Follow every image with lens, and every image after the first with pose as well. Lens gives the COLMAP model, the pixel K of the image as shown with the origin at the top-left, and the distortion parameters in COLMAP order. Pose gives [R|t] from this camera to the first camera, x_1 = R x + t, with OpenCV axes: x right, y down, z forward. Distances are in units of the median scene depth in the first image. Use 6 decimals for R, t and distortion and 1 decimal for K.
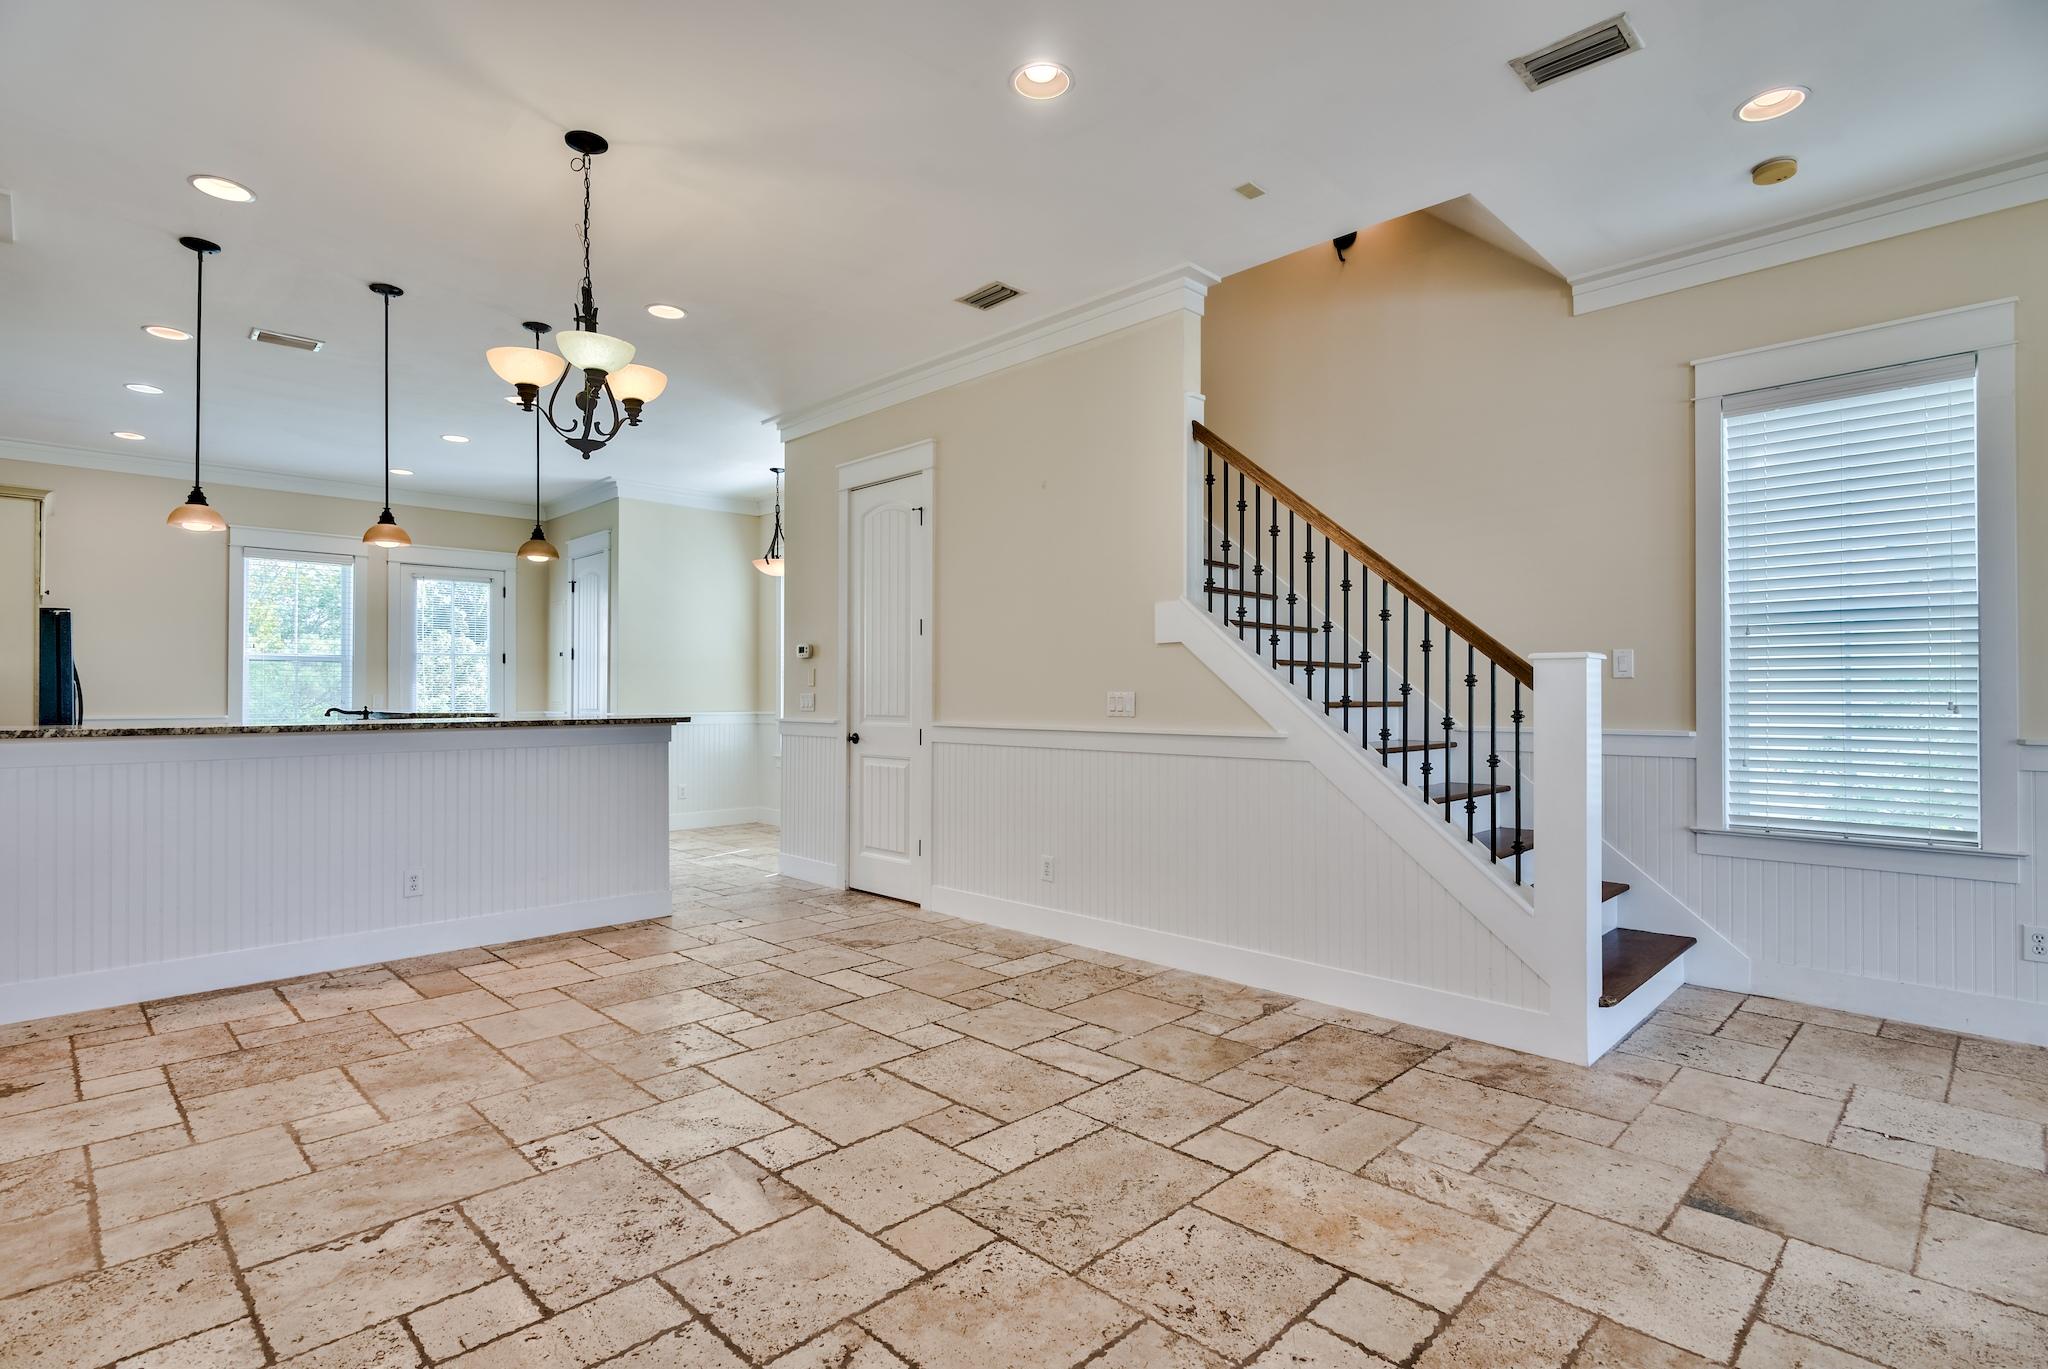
lens RADIAL K [[1005.9, 0, 1024.0], [0, 1005.9, 684.5], [0, 0, 1]] dist [-0.002155, 0.000686]
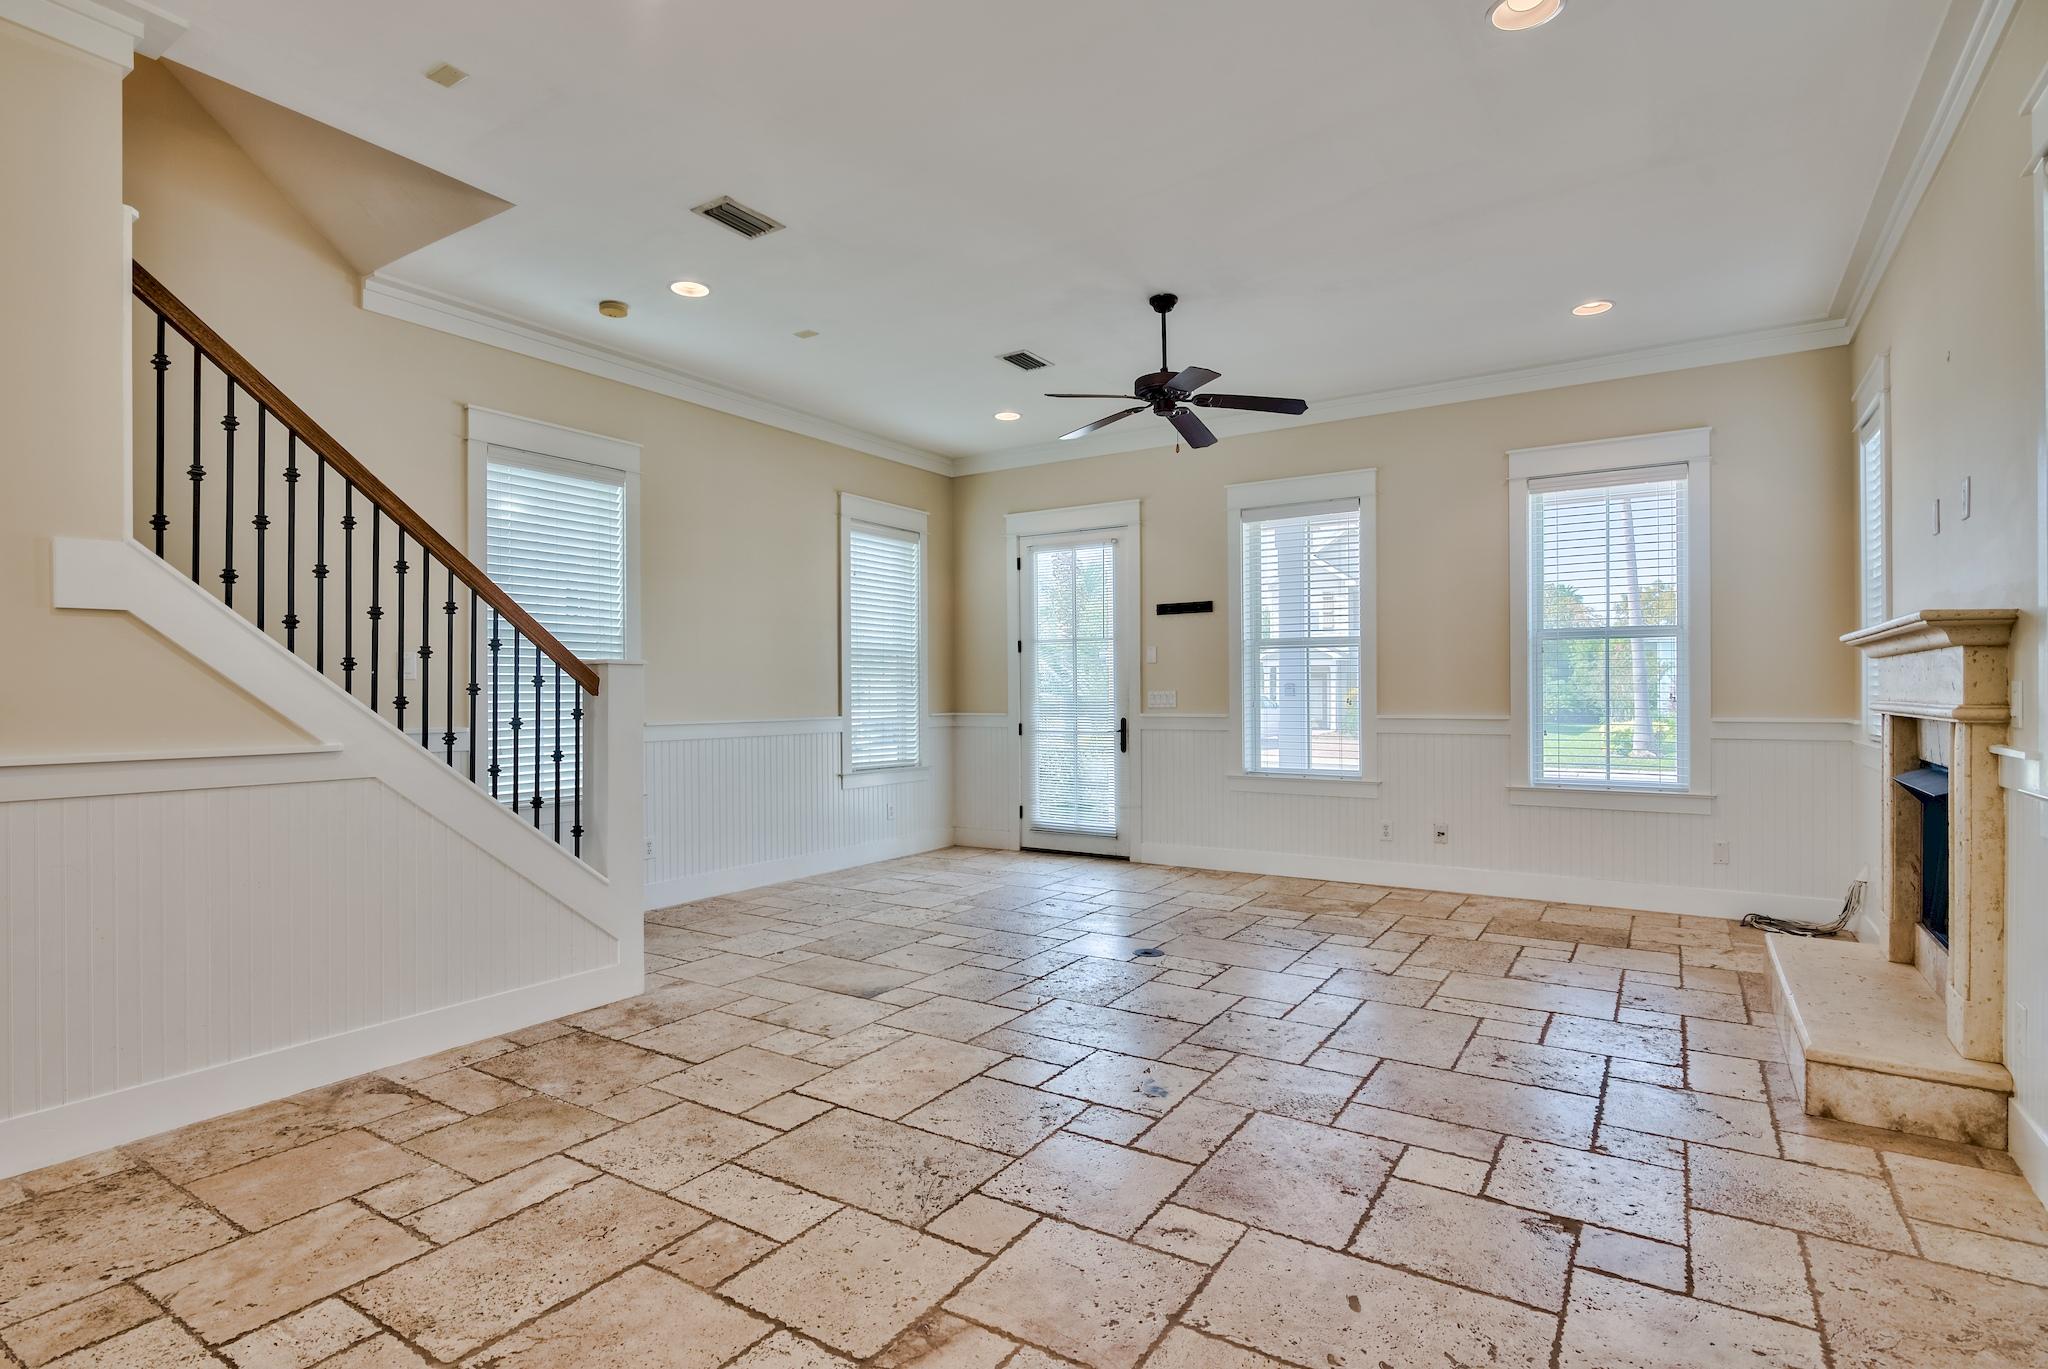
lens RADIAL K [[1026.6, 0, 993.5], [0, 1026.6, 686.7], [0, 0, 1]] dist [-0.001148, -0.000559]
pose [[-0.199646, 0.008657, 0.979830, -0.756212], [-0.004699, 0.999941, -0.009792, 0.011858], [-0.979857, -0.006559, -0.199593, 0.816834]]
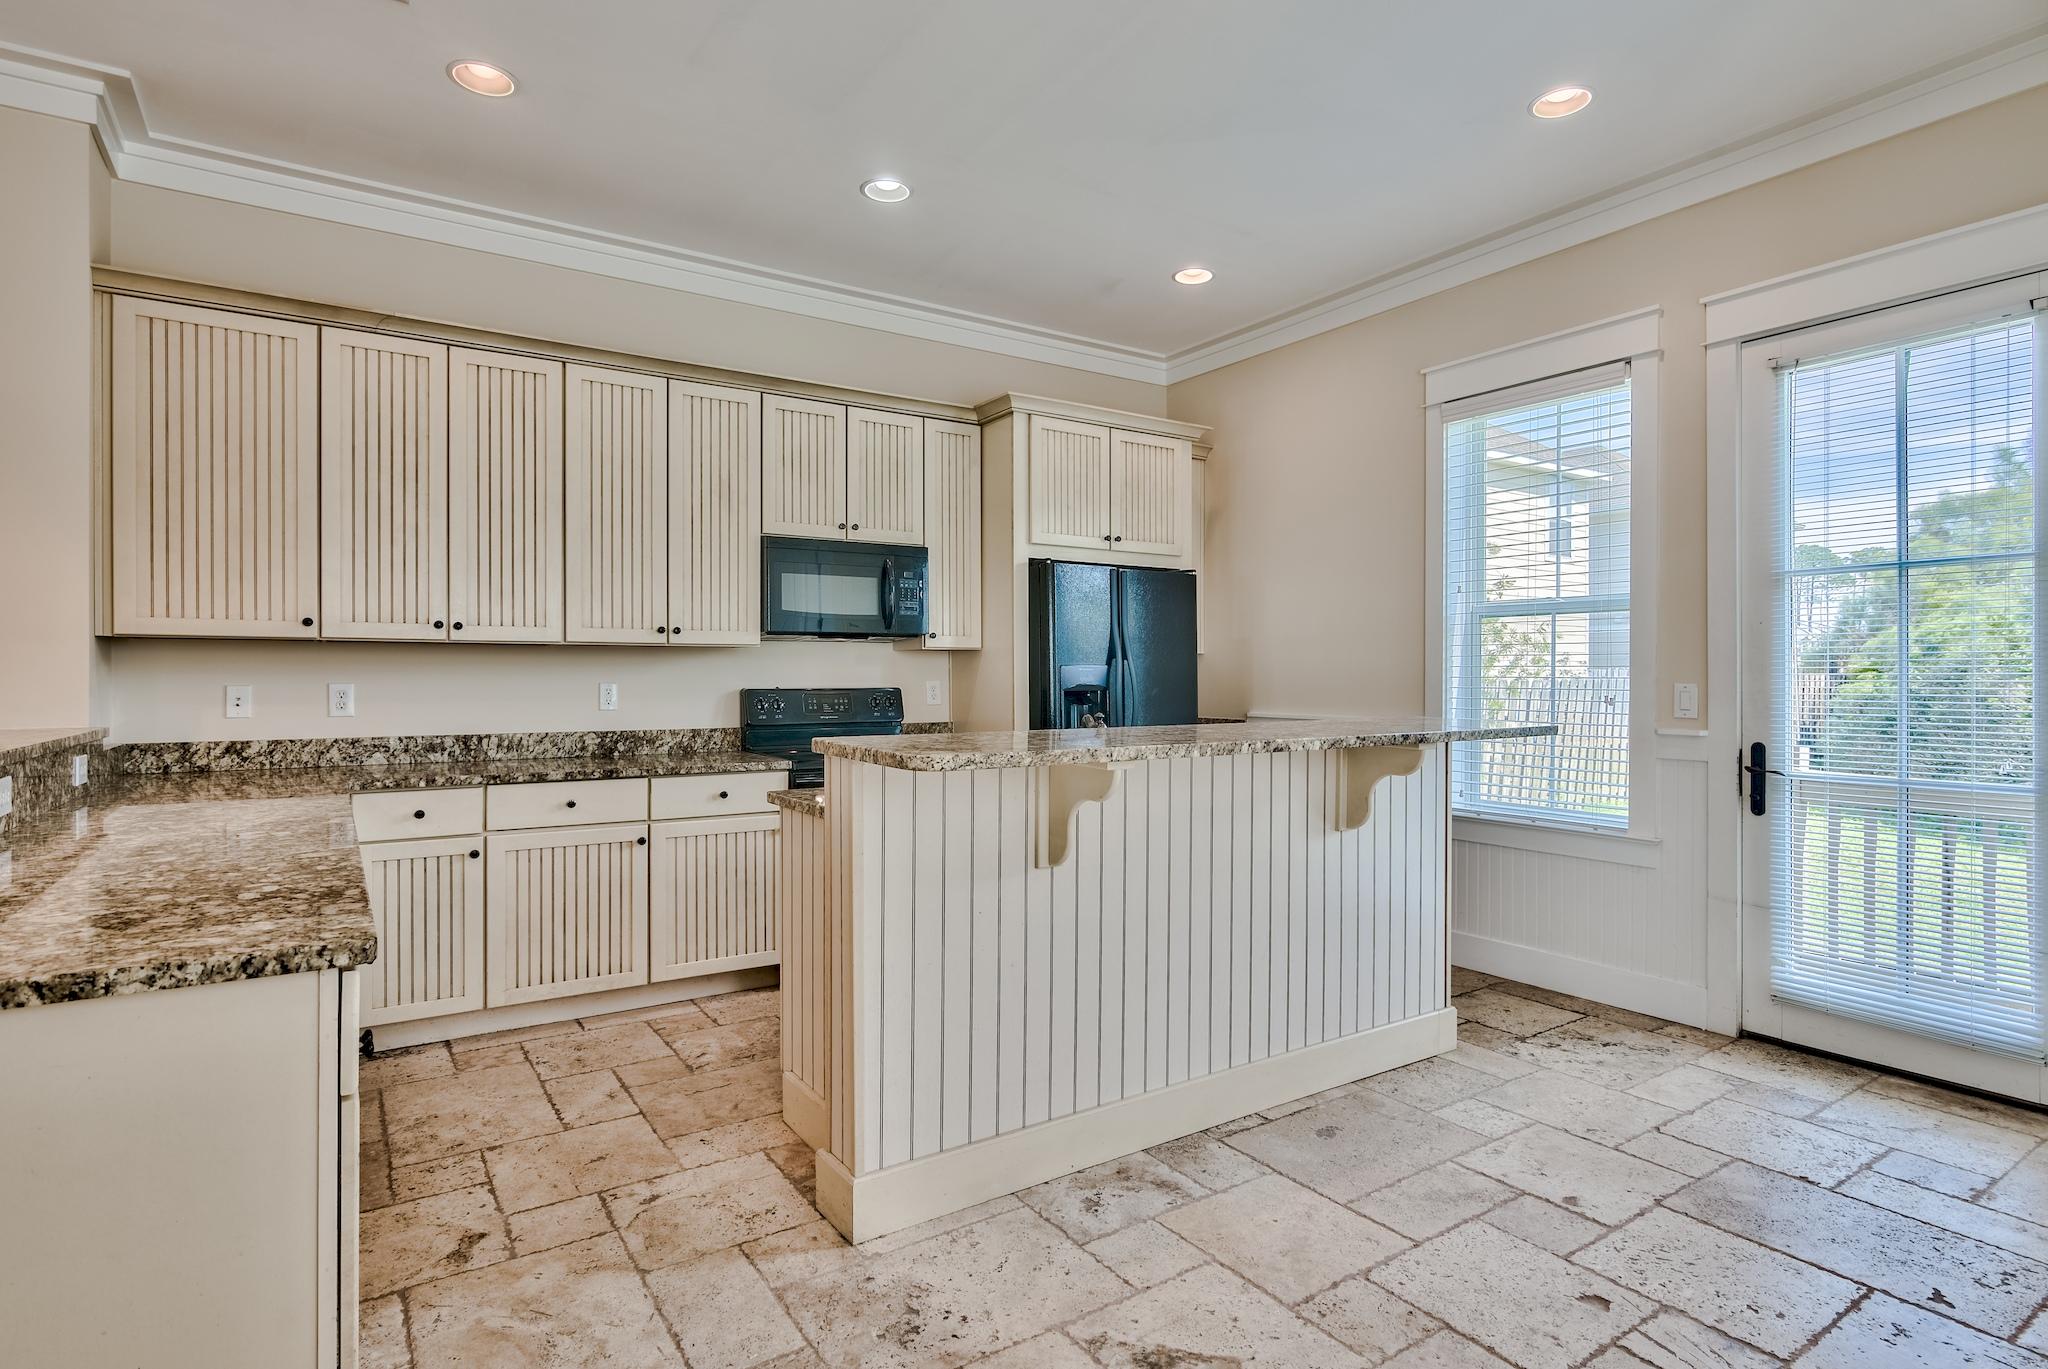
lens RADIAL K [[1027.2, 0, 1013.2], [0, 1027.2, 680.6], [0, 0, 1]] dist [-0.001880, -0.001314]
pose [[-0.192645, 0.007506, -0.981240, -0.465649], [0.009252, 0.999940, 0.005832, 0.011120], [0.981225, -0.007955, -0.192703, 2.201695]]
